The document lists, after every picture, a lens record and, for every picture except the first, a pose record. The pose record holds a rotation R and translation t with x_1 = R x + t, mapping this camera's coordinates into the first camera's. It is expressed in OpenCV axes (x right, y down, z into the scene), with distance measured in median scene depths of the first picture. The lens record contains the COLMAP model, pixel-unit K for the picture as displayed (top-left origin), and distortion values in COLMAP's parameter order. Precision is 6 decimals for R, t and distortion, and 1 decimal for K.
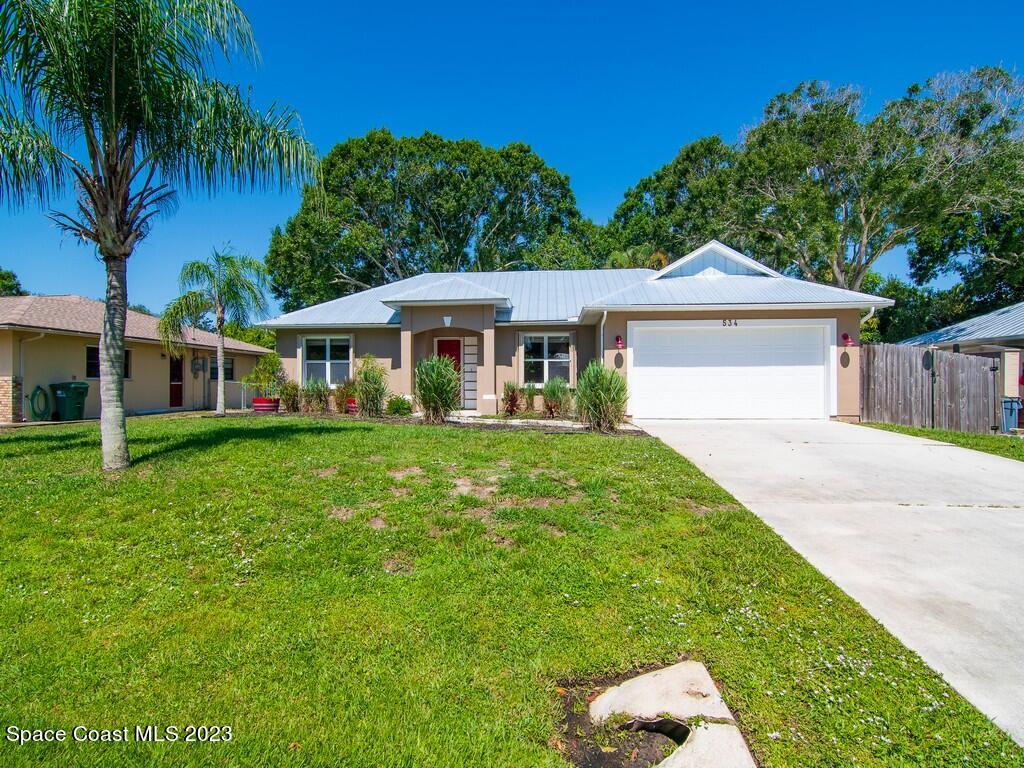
lens RADIAL K [[509.0, 0, 512.2], [0, 509.0, 376.4], [0, 0, 1]] dist [-0.001268, -0.012790]
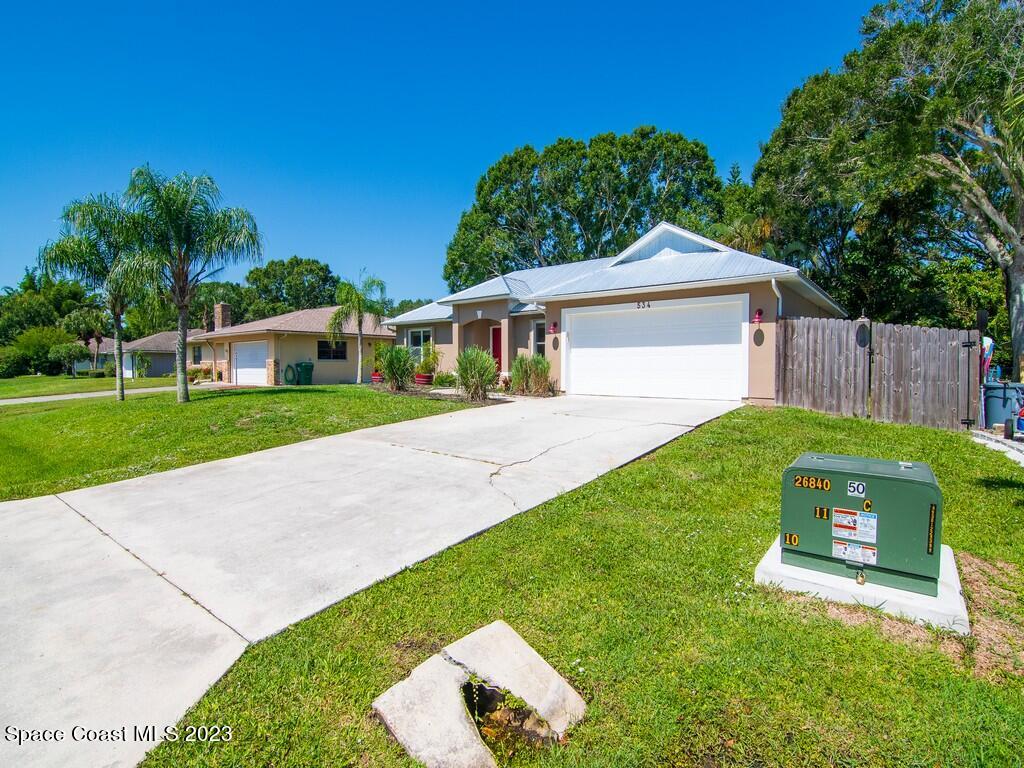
lens RADIAL K [[509.0, 0, 512.2], [0, 509.0, 376.4], [0, 0, 1]] dist [-0.001268, -0.012790]
pose [[0.829067, 0.014175, -0.558970, 0.781955], [0.010283, 0.999123, 0.040589, -0.004073], [0.559055, -0.039399, 0.828194, -0.021259]]
